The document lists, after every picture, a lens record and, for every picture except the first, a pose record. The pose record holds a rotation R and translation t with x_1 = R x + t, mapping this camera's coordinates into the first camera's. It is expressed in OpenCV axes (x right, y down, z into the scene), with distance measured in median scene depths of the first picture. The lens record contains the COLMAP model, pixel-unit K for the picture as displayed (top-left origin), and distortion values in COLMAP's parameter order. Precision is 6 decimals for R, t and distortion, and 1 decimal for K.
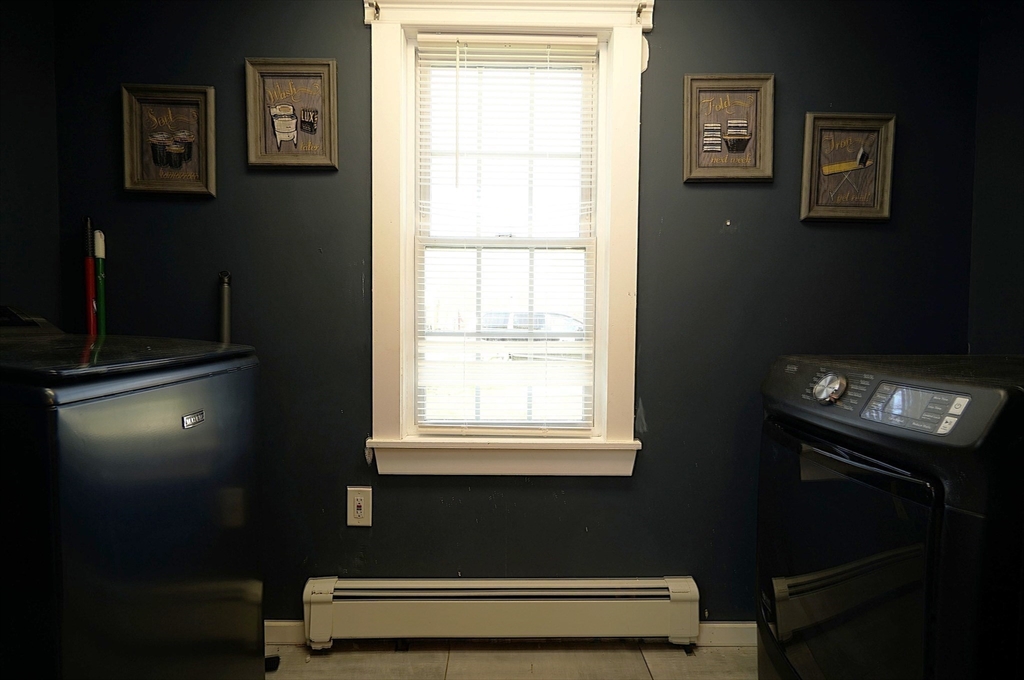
lens RADIAL K [[496.3, 0, 508.6], [0, 496.3, 349.6], [0, 0, 1]] dist [-0.010530, 0.002939]
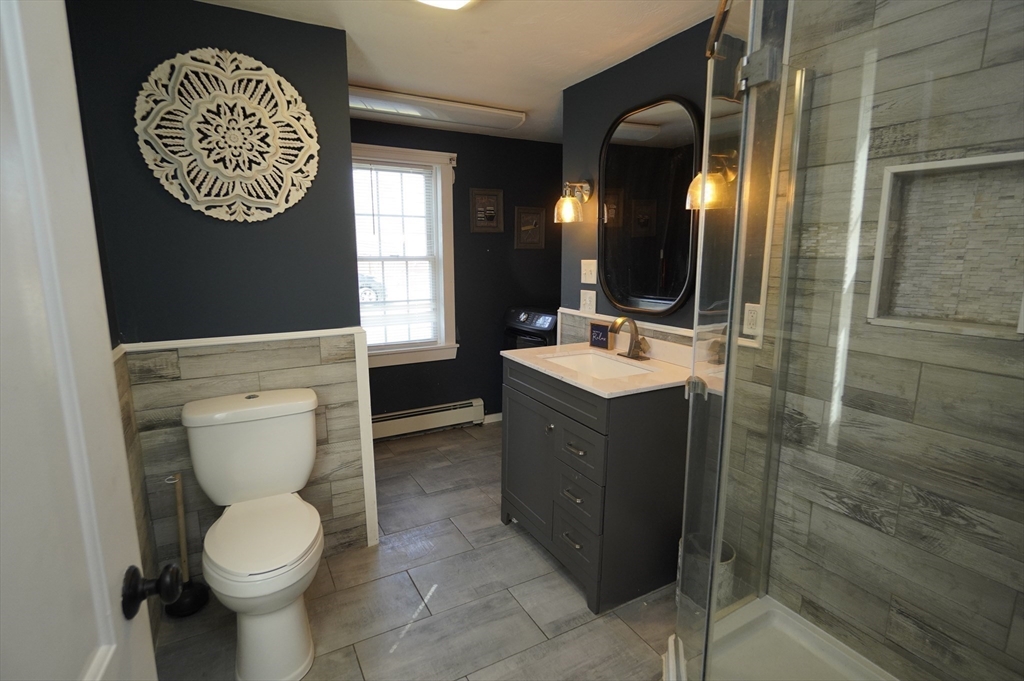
lens RADIAL K [[496.3, 0, 511.0], [0, 496.3, 340.9], [0, 0, 1]] dist [-0.010530, 0.002939]
pose [[0.868942, -0.087802, 0.487064, -0.673125], [0.033288, 0.992277, 0.119490, -0.105388], [-0.493794, -0.087616, 0.865154, -1.179728]]
